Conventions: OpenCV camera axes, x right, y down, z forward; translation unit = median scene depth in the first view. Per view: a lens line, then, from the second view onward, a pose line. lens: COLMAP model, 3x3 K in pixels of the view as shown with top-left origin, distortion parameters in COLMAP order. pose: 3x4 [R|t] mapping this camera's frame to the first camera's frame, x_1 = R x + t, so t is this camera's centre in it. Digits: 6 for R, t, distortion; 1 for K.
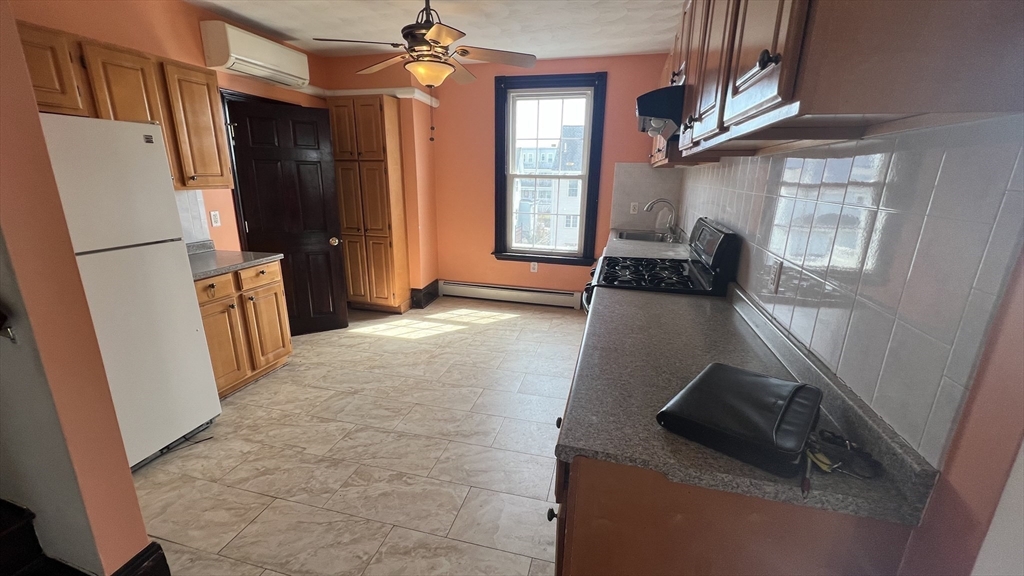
lens RADIAL K [[409.3, 0, 512.6], [0, 409.3, 291.7], [0, 0, 1]] dist [0.000399, 0.000090]
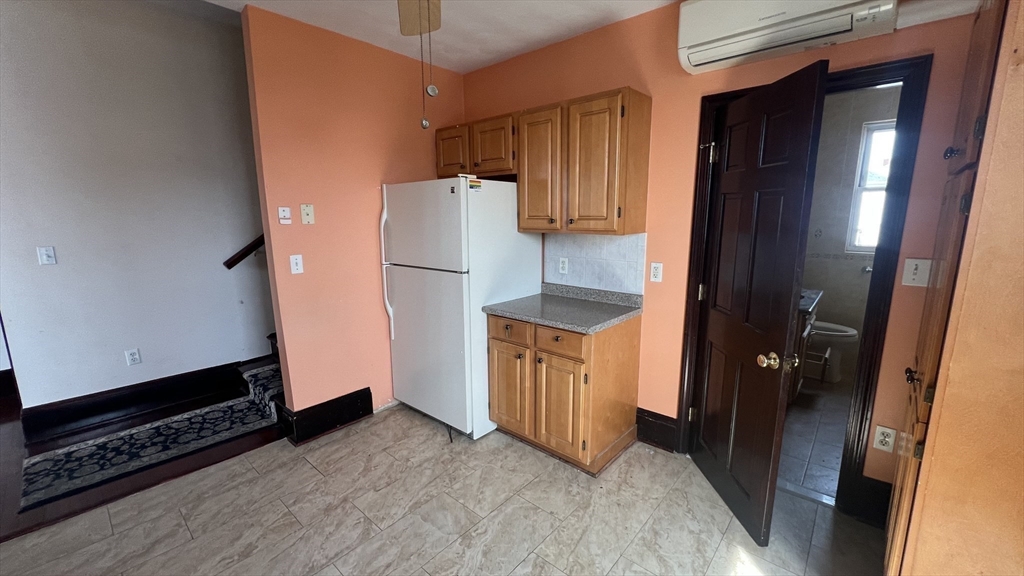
lens RADIAL K [[409.3, 0, 512.6], [0, 409.3, 291.7], [0, 0, 1]] dist [0.000399, 0.000090]
pose [[-0.456845, 0.159190, -0.875186, 0.111779], [-0.240214, 0.925228, 0.293684, -0.371042], [0.856498, 0.344401, -0.384446, 1.299677]]
